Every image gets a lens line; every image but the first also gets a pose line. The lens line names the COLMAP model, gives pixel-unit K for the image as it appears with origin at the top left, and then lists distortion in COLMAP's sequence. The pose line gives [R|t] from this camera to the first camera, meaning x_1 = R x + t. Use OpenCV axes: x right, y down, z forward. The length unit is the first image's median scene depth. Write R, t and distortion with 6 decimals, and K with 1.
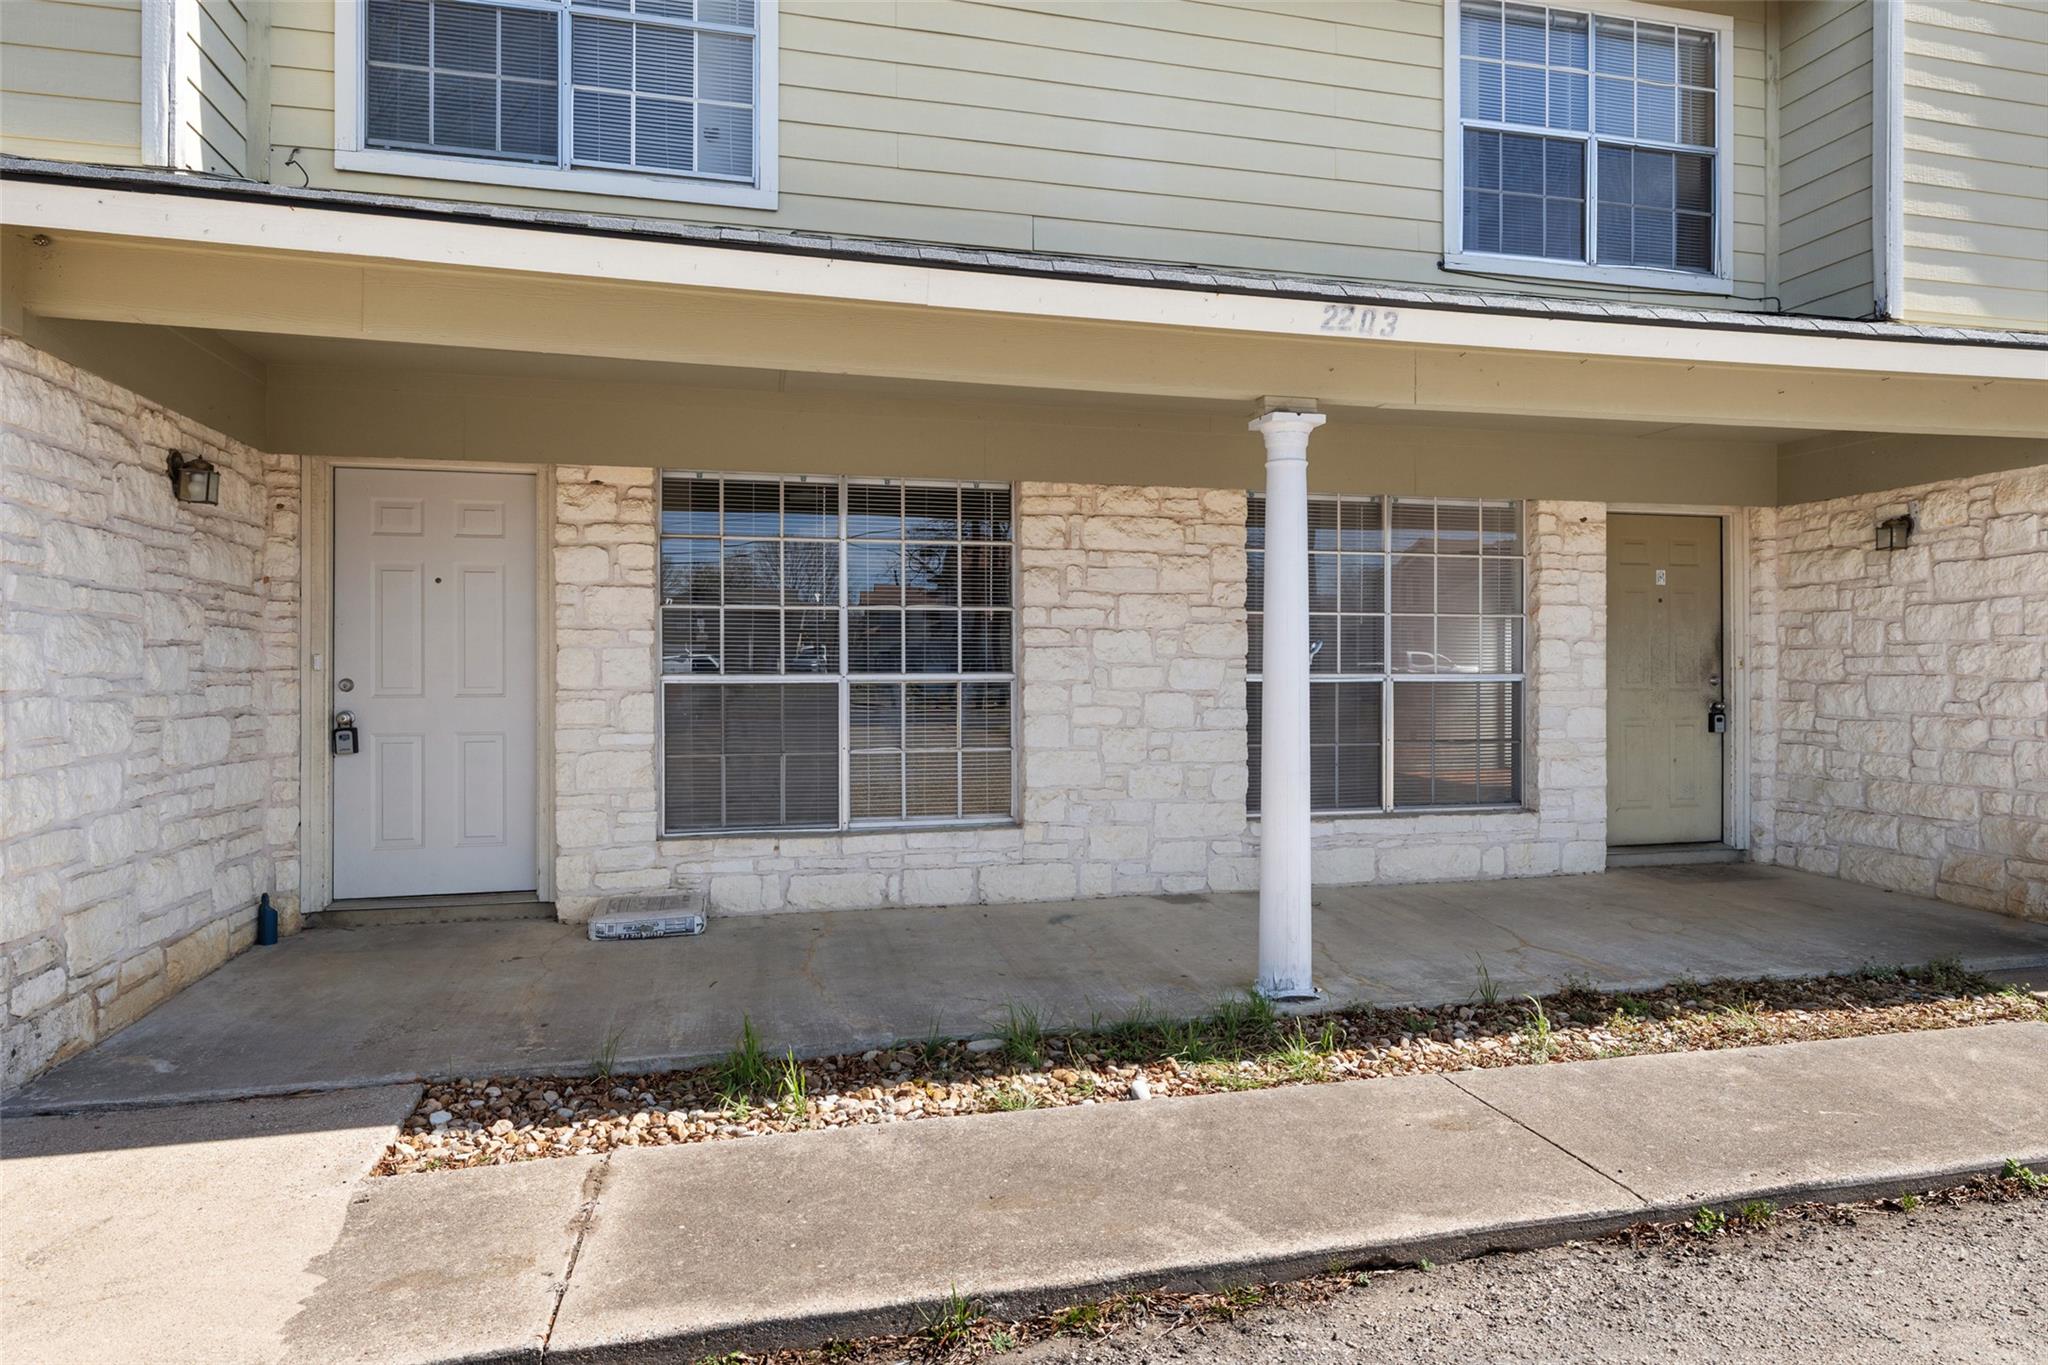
lens RADIAL K [[1164.9, 0, 1039.1], [0, 1164.9, 649.3], [0, 0, 1]] dist [0.000156, 0.000346]
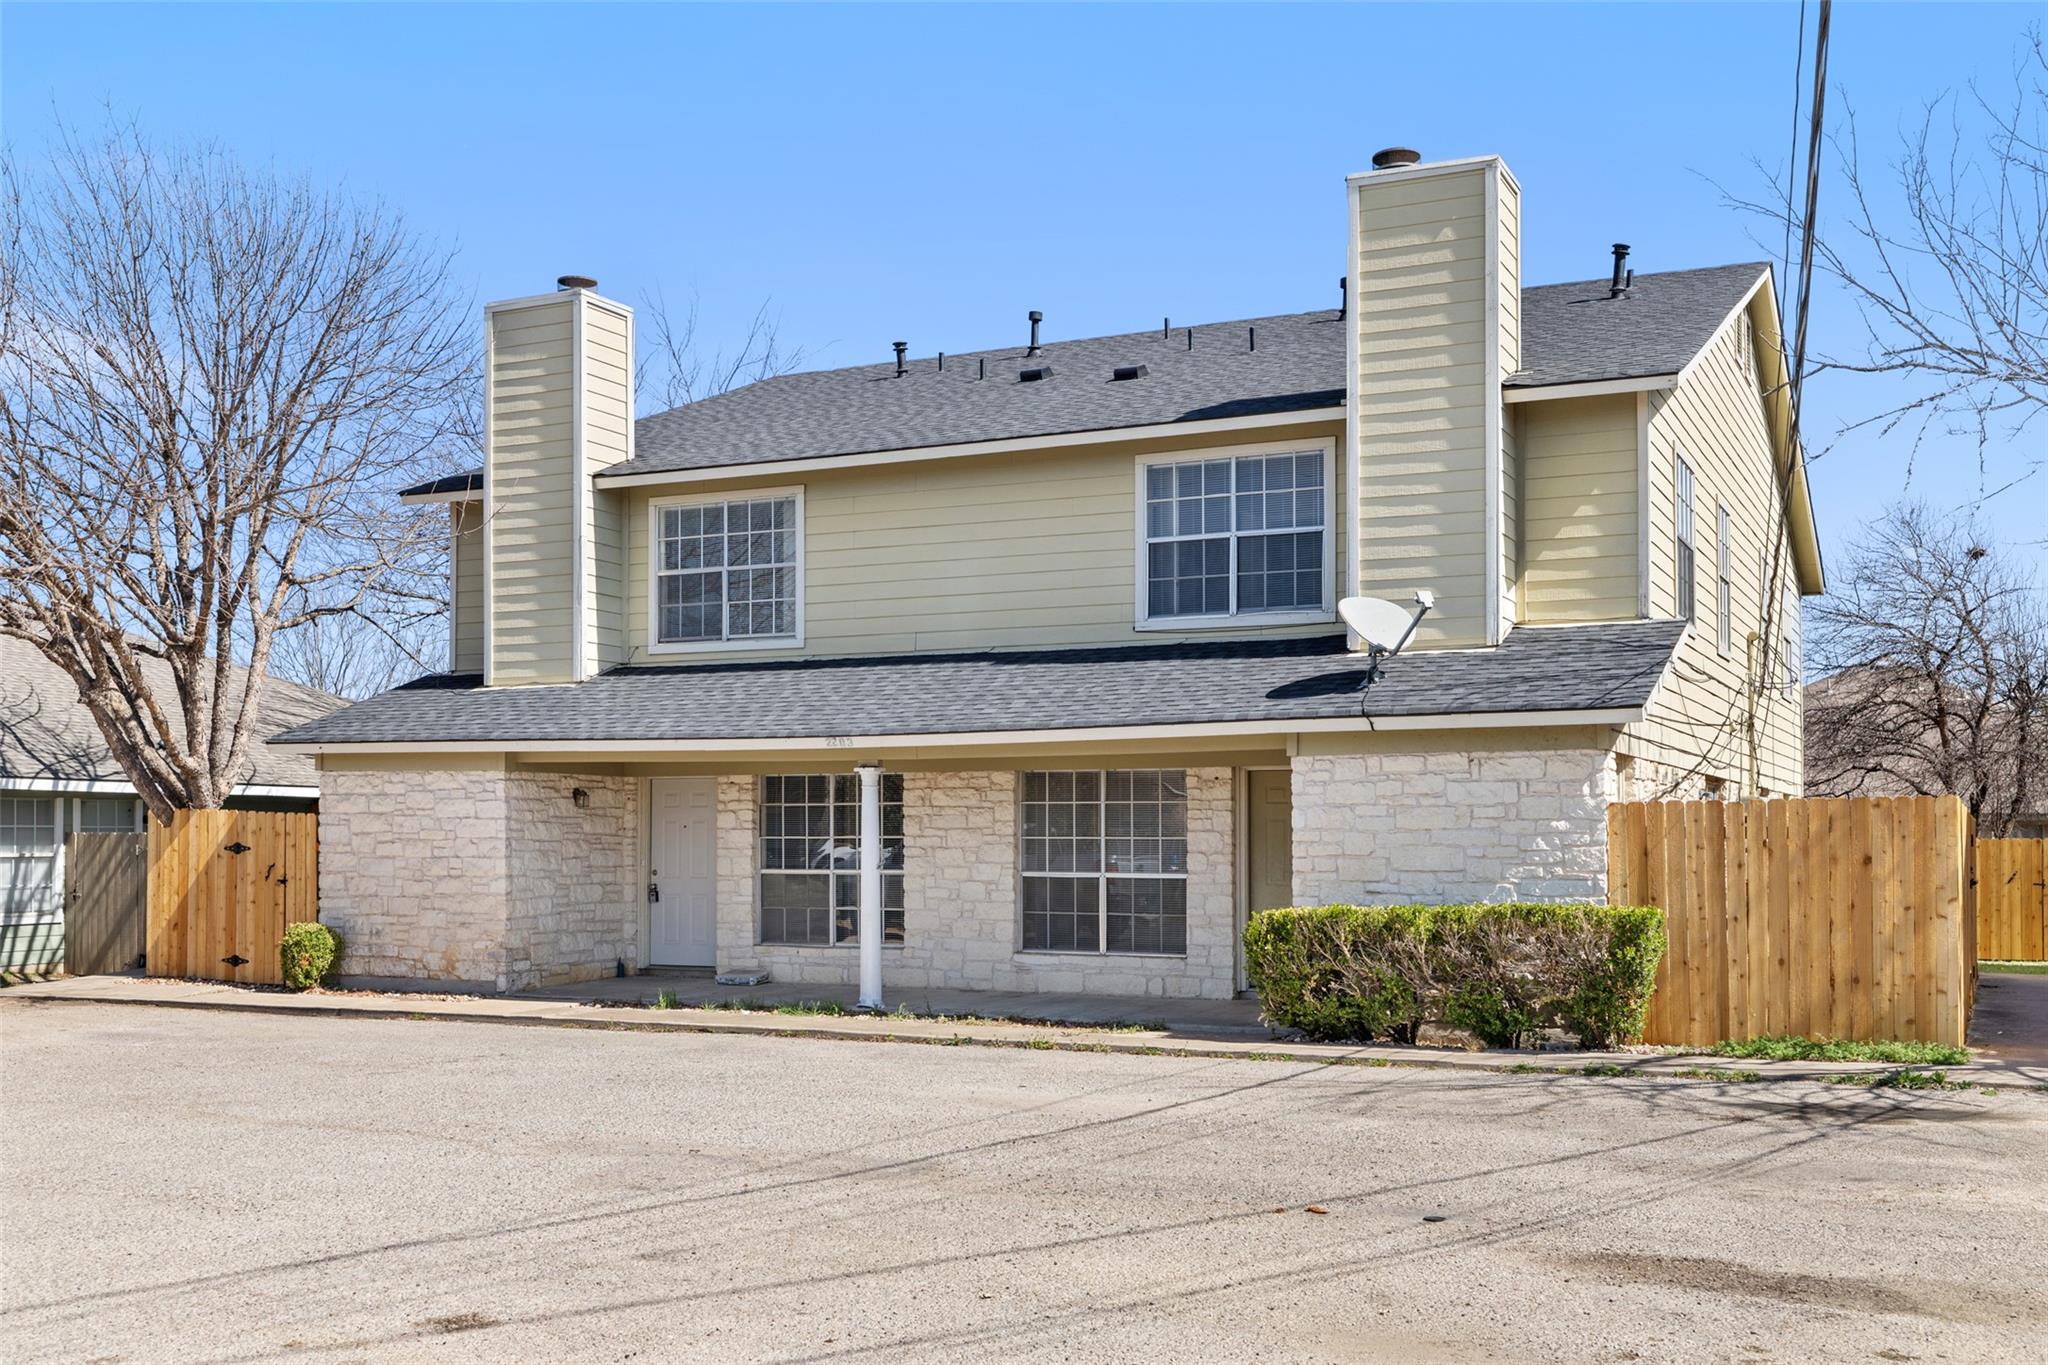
lens RADIAL K [[2047.7, 0, 1016.4], [0, 2047.7, 696.1], [0, 0, 1]] dist [0.003357, 0.000000]
pose [[0.769507, -0.041800, -0.637269, 2.562169], [0.010697, 0.998559, -0.052581, -0.097401], [0.638549, 0.033645, 0.768845, -1.683088]]
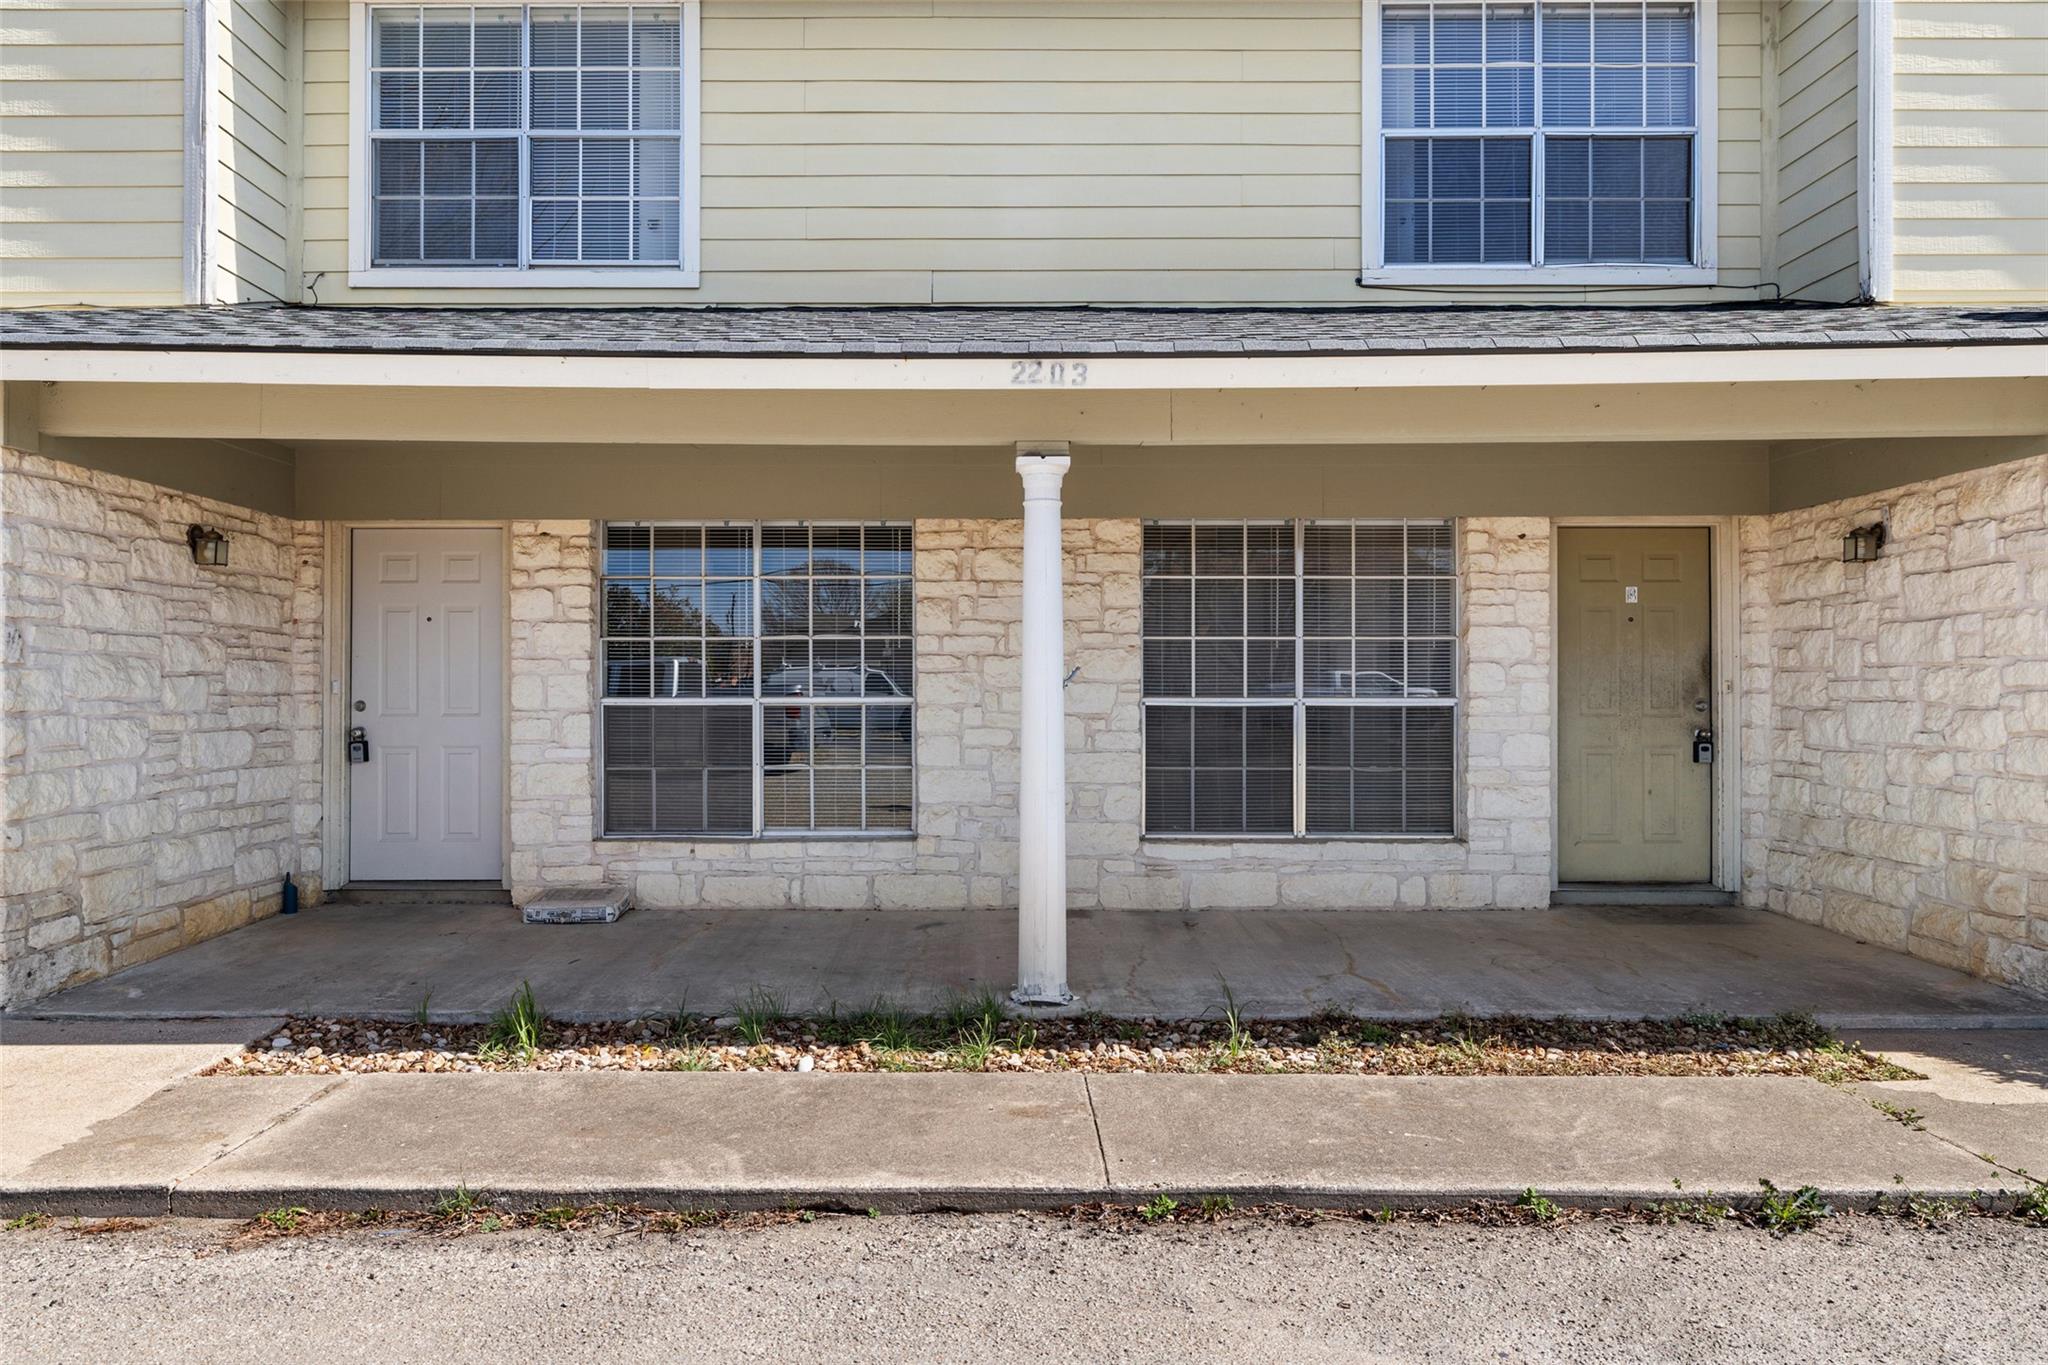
lens RADIAL K [[1196.5, 0, 989.7], [0, 1196.5, 660.4], [0, 0, 1]] dist [-0.000289, 0.001921]
pose [[0.970827, -0.004900, -0.239733, 0.347398], [0.003579, 0.999976, -0.005948, -0.007129], [0.239756, 0.004917, 0.970821, -0.063282]]
